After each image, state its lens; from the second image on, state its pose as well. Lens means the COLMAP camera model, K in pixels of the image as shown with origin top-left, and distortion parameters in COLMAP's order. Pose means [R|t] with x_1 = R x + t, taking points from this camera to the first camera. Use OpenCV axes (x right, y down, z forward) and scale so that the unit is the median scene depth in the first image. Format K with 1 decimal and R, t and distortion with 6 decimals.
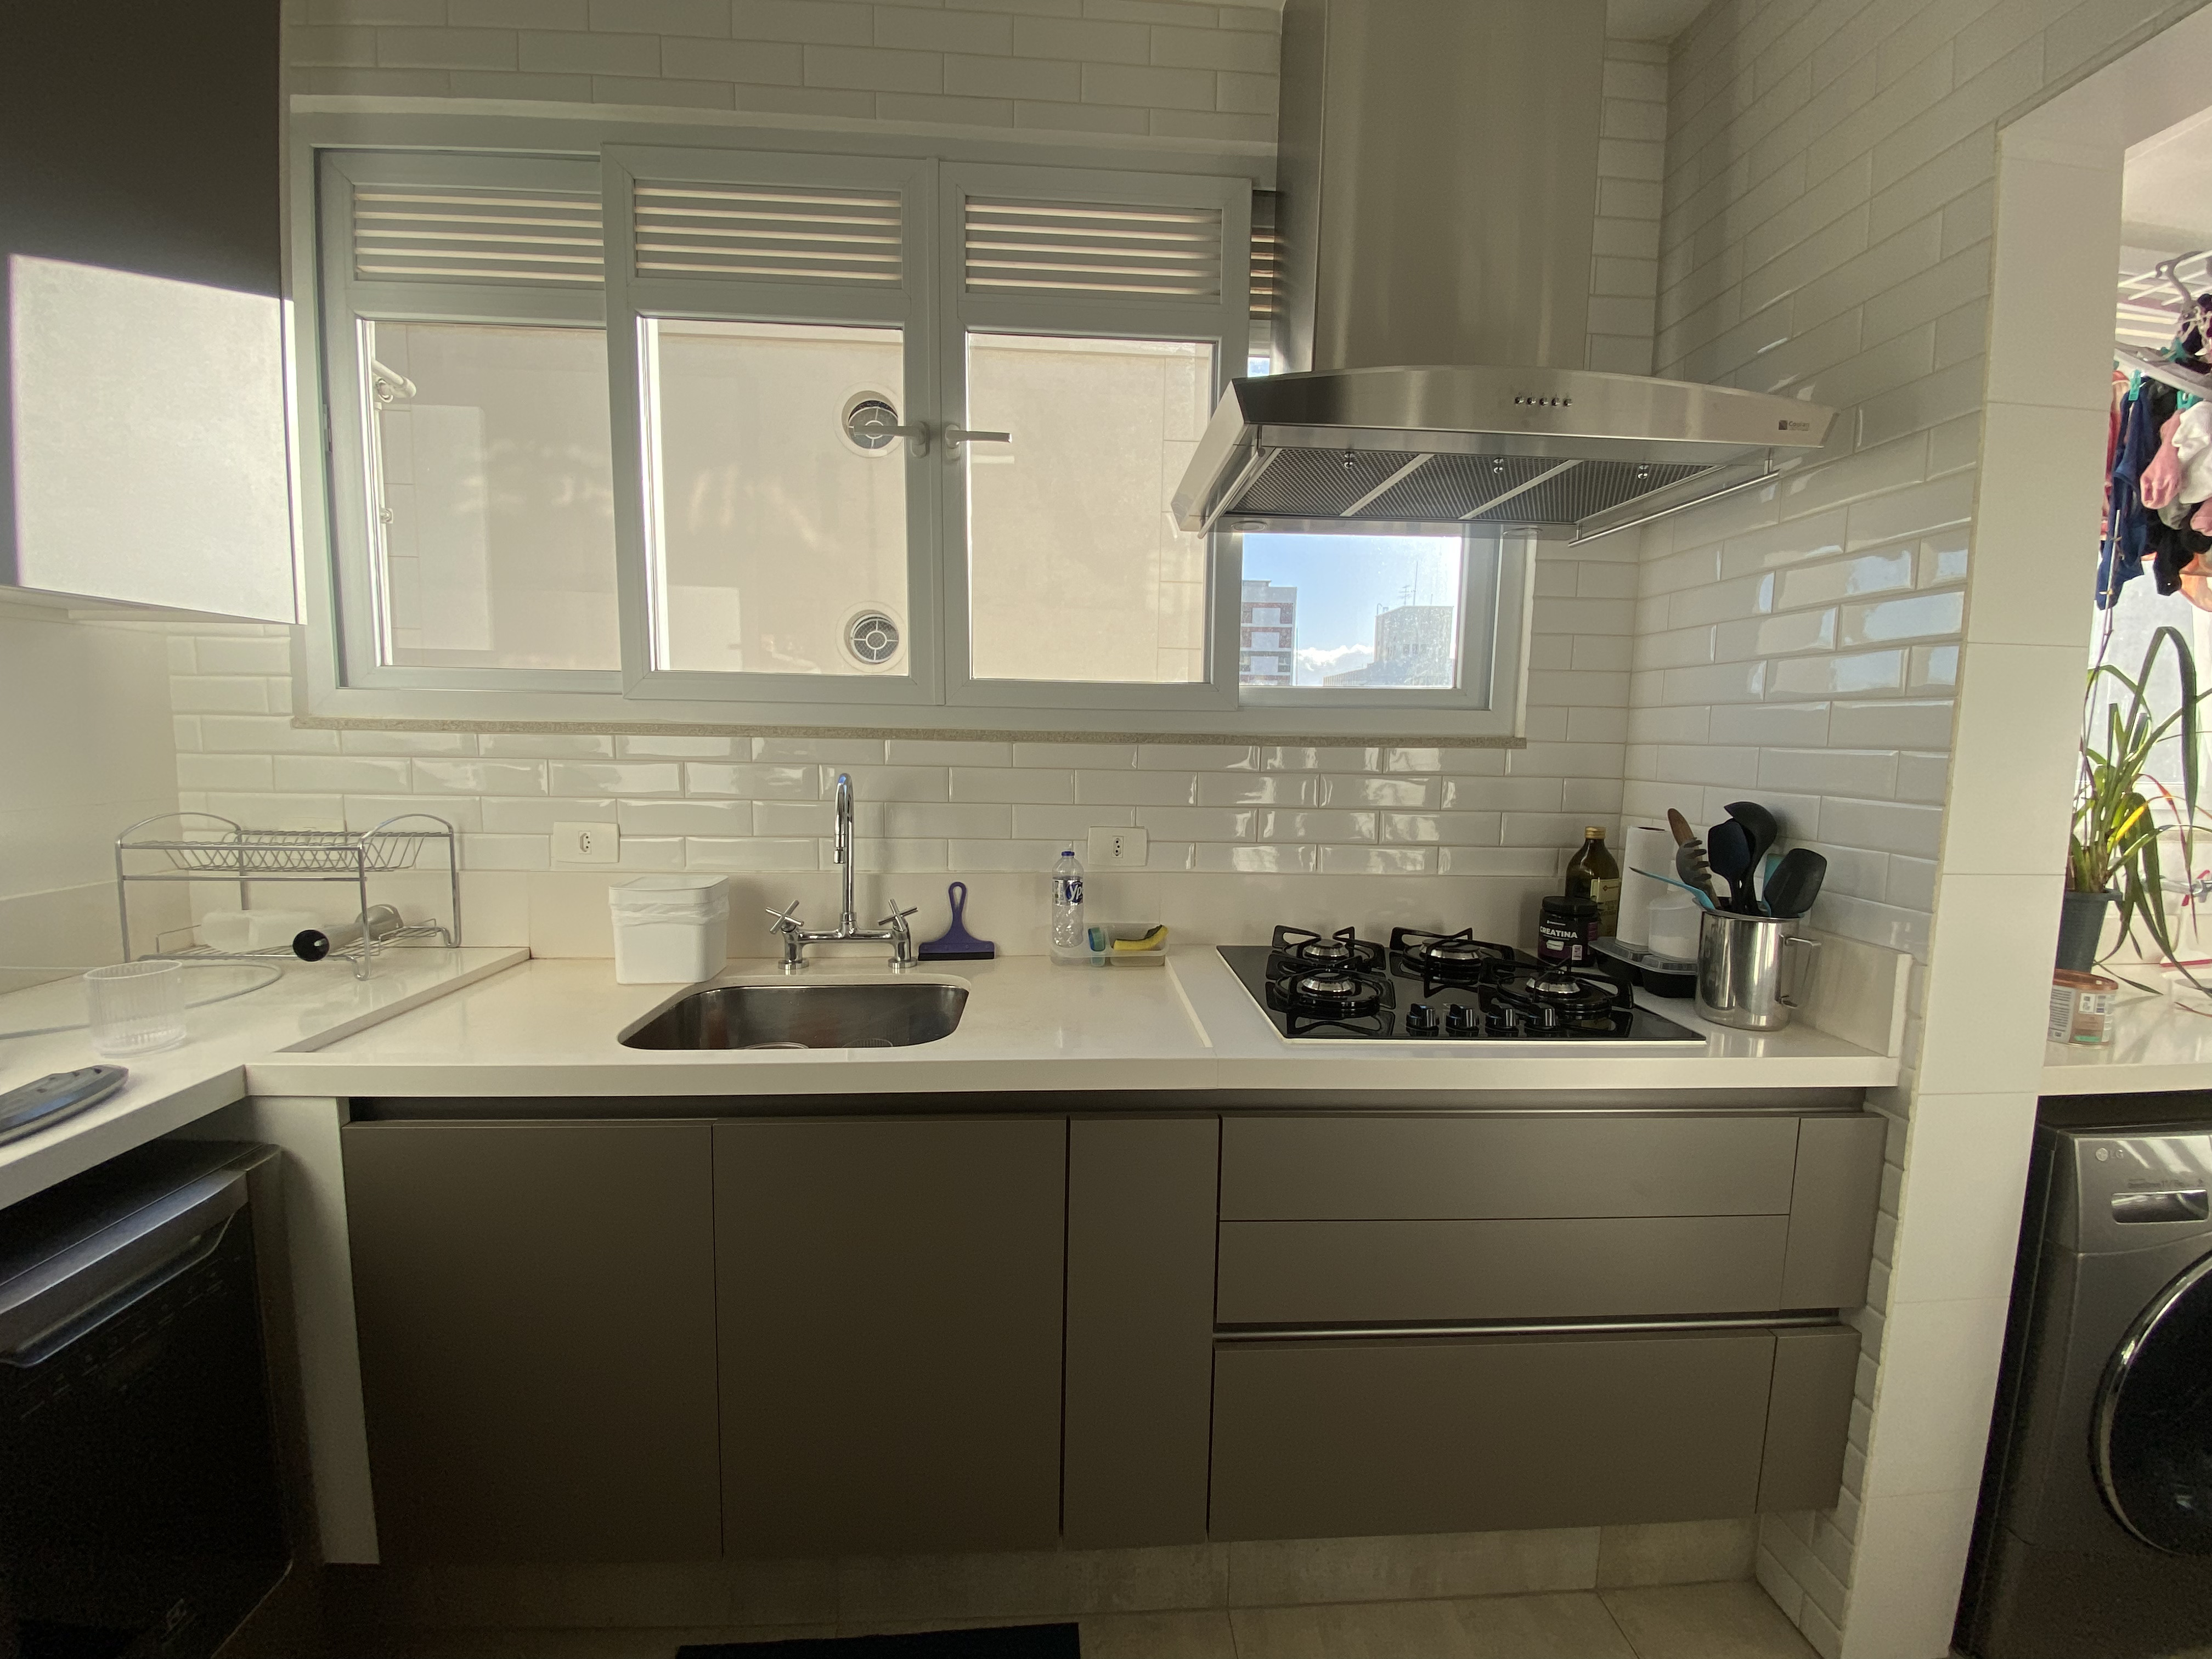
lens RADIAL K [[891.5, 0, 1106.9], [0, 891.5, 834.2], [0, 0, 1]] dist [0.012513, -0.015666]
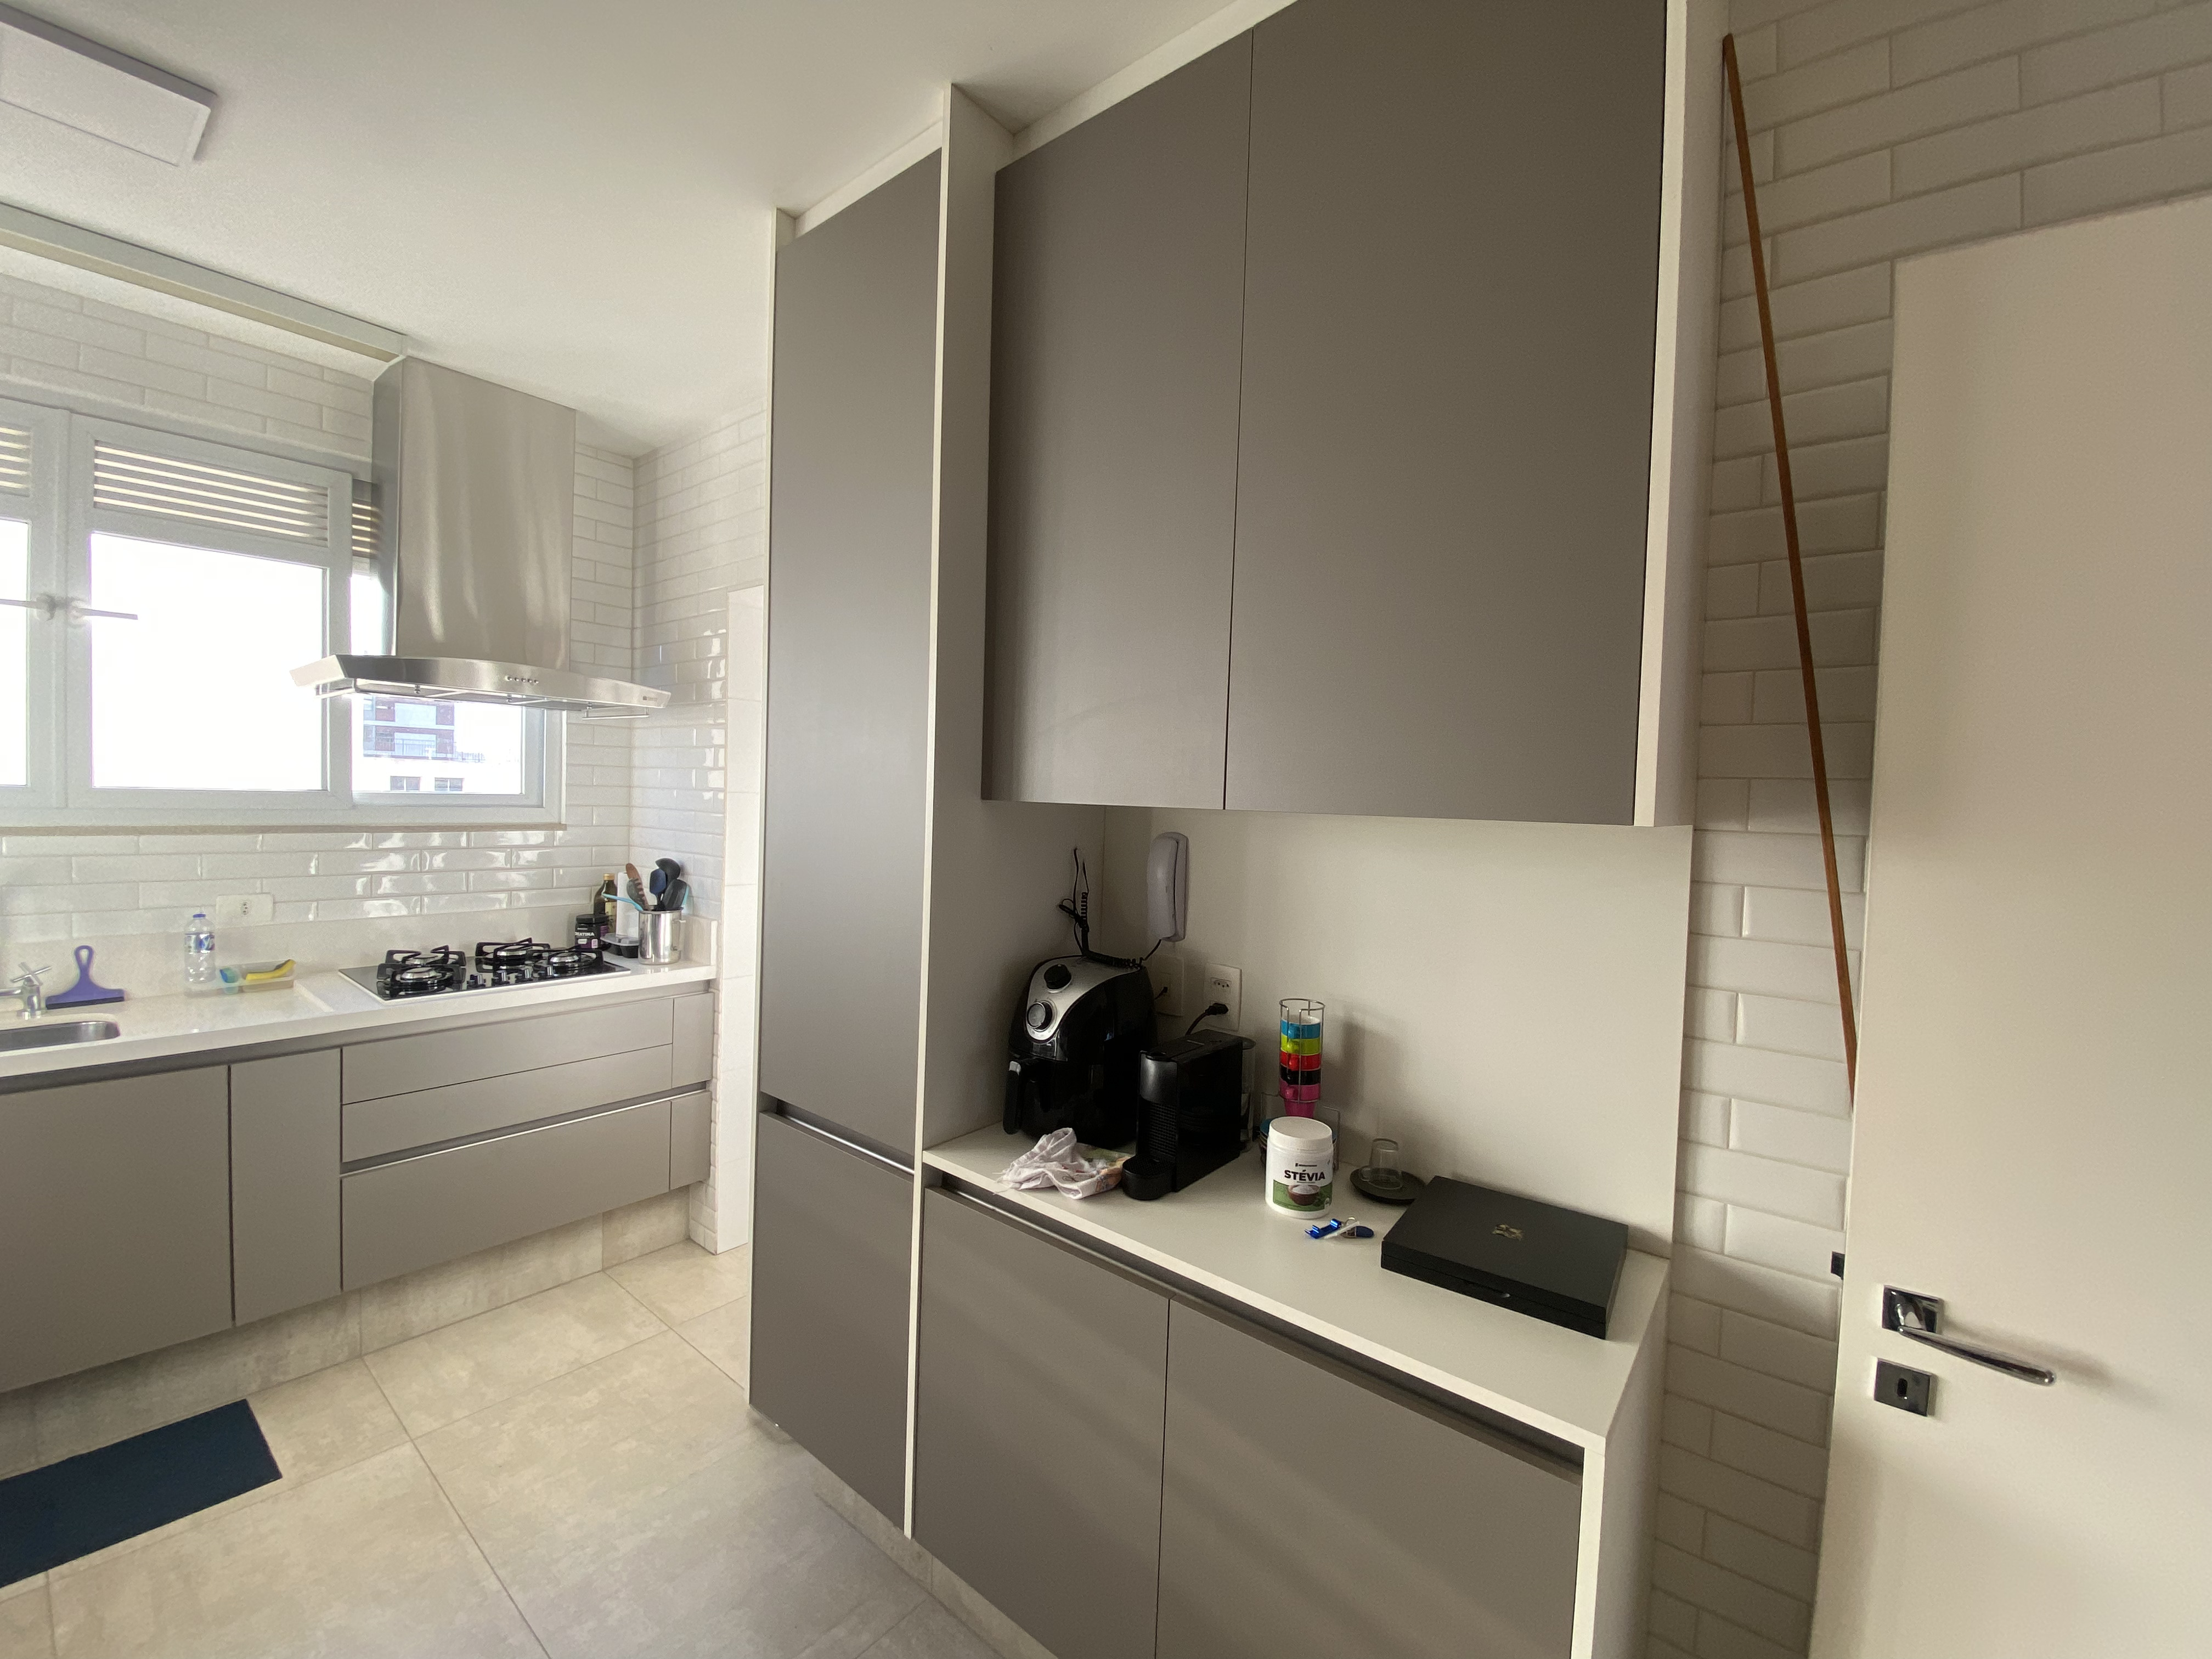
lens RADIAL K [[891.5, 0, 1101.6], [0, 891.5, 821.9], [0, 0, 1]] dist [0.012513, -0.015666]
pose [[0.679646, -0.018957, 0.733295, -0.102589], [0.059696, 0.997780, -0.029533, 0.000579], [-0.731107, 0.063847, 0.679269, -1.003259]]
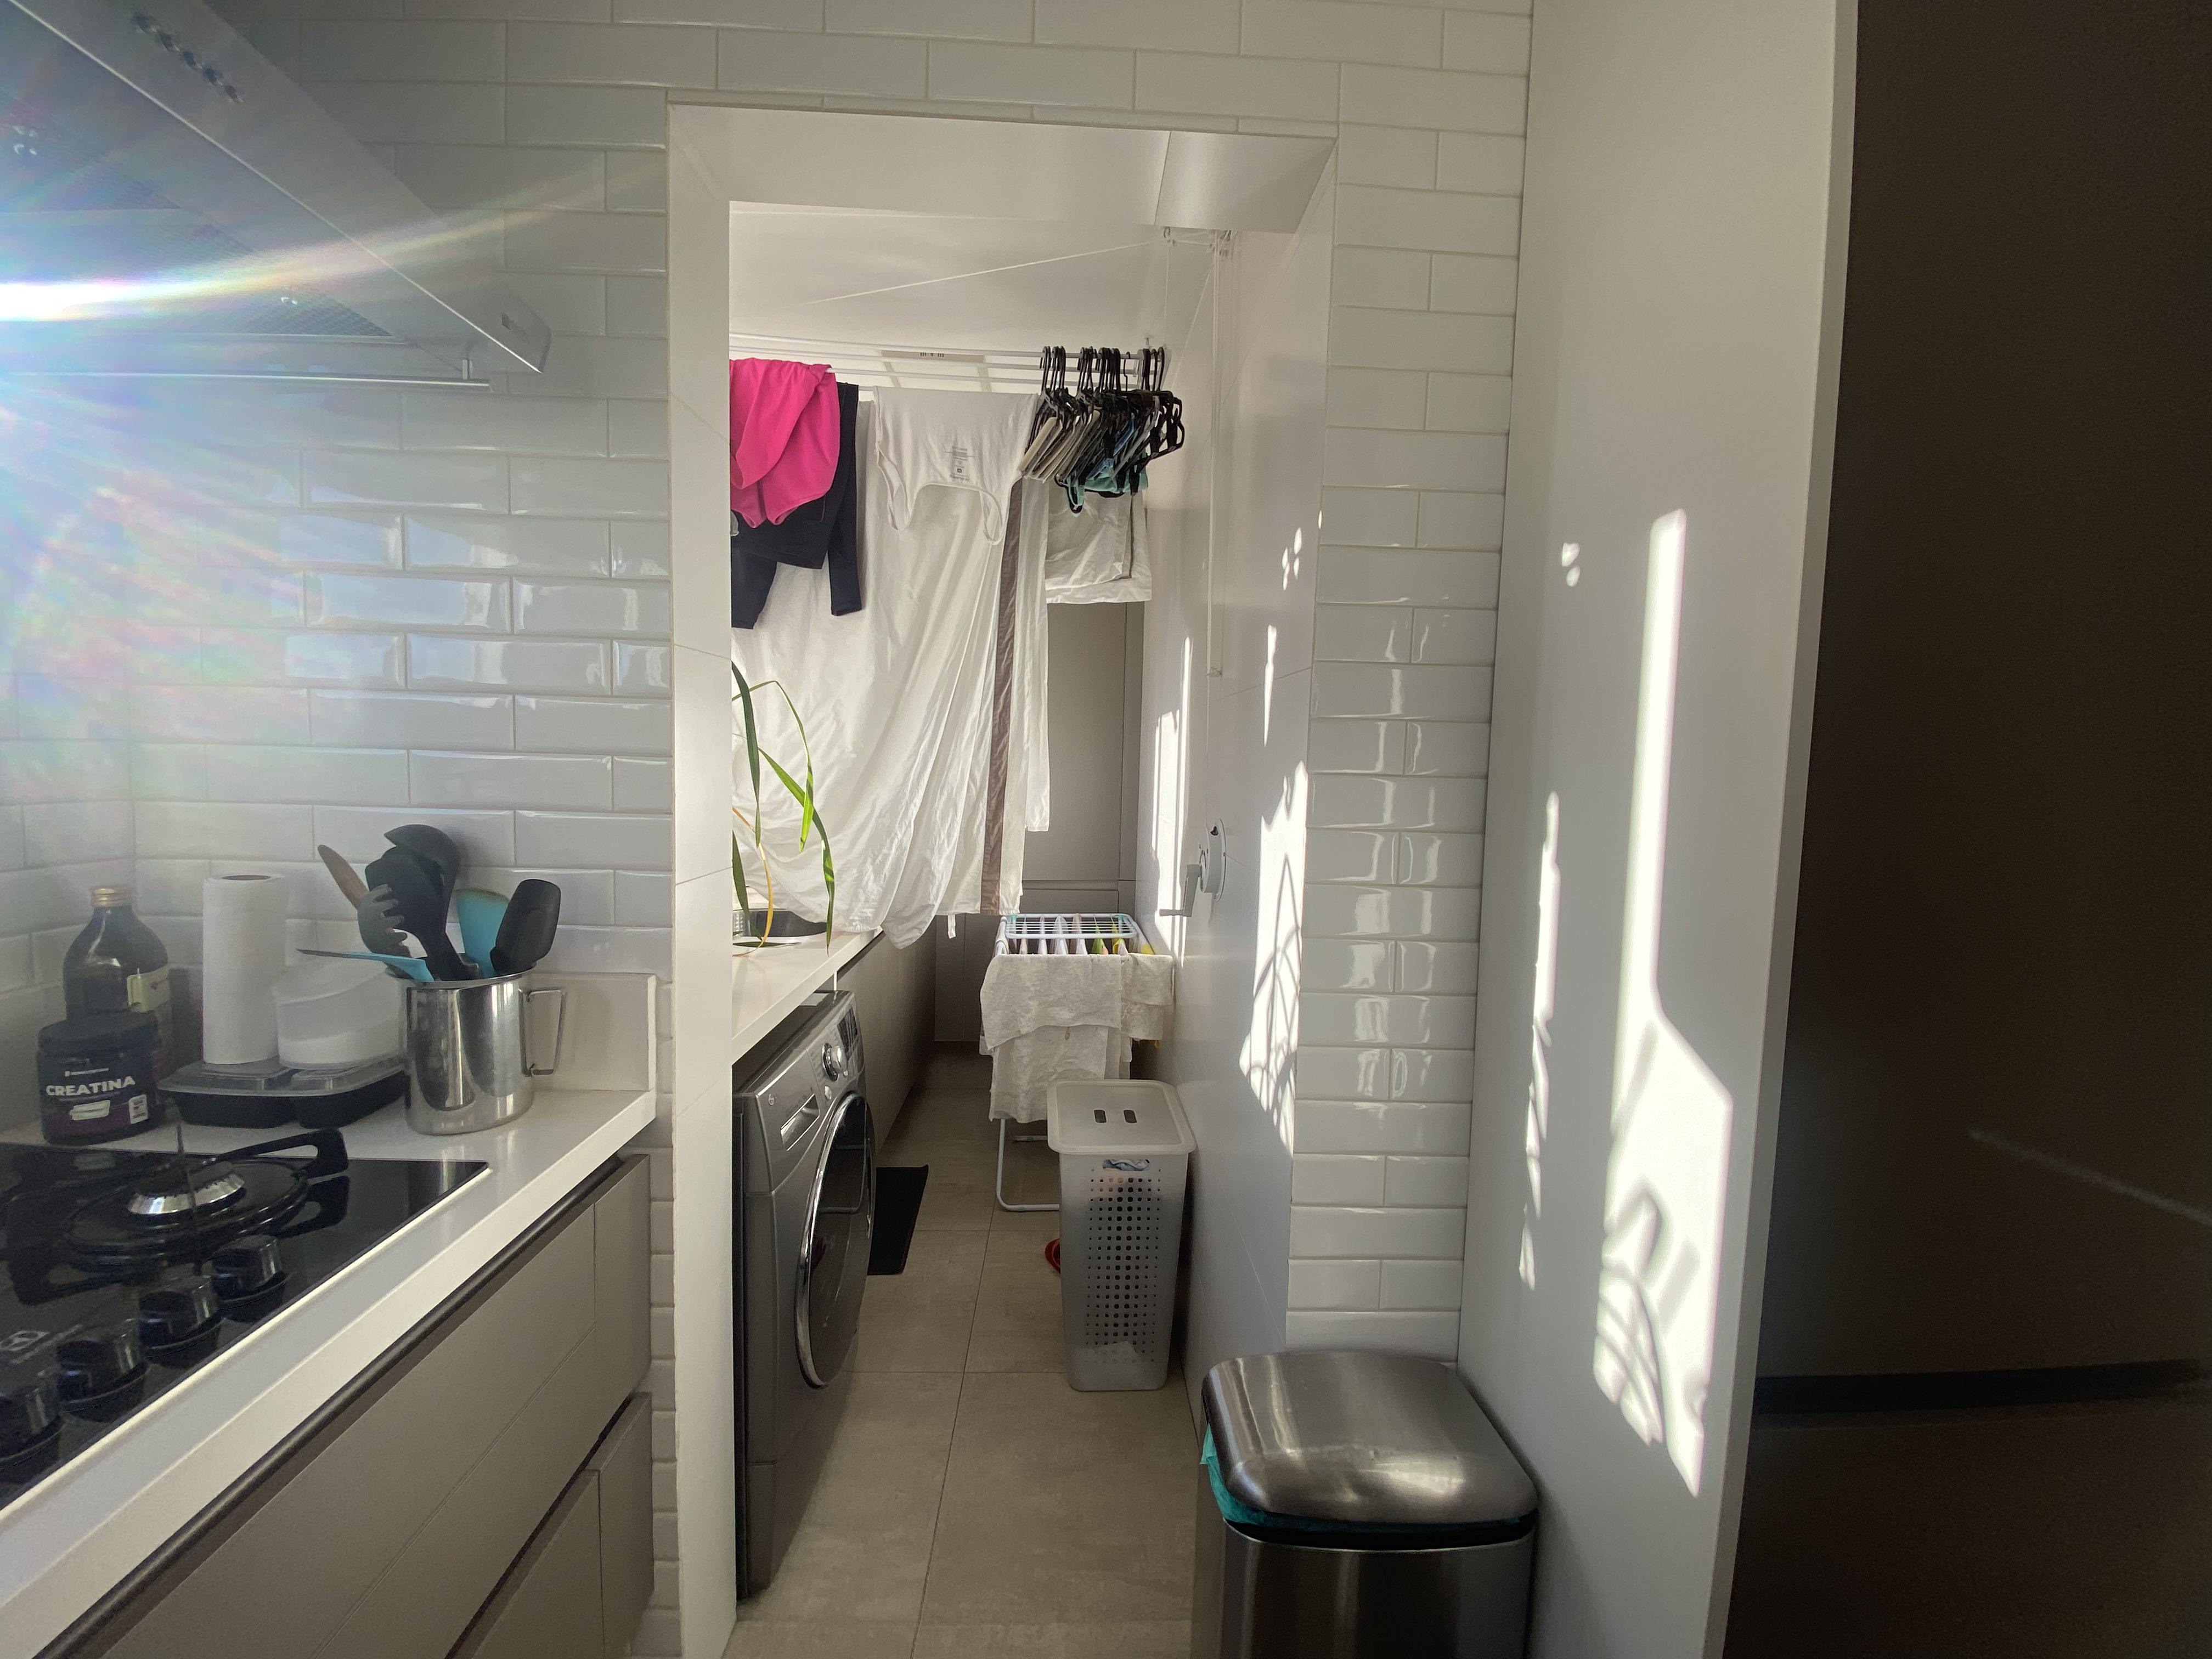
lens RADIAL K [[891.5, 0, 1107.3], [0, 891.5, 828.2], [0, 0, 1]] dist [0.012513, -0.015666]
pose [[0.031169, -0.090479, 0.995411, 0.001214], [0.082141, 0.992758, 0.087665, -0.043813], [-0.996133, 0.079032, 0.038375, 0.346669]]
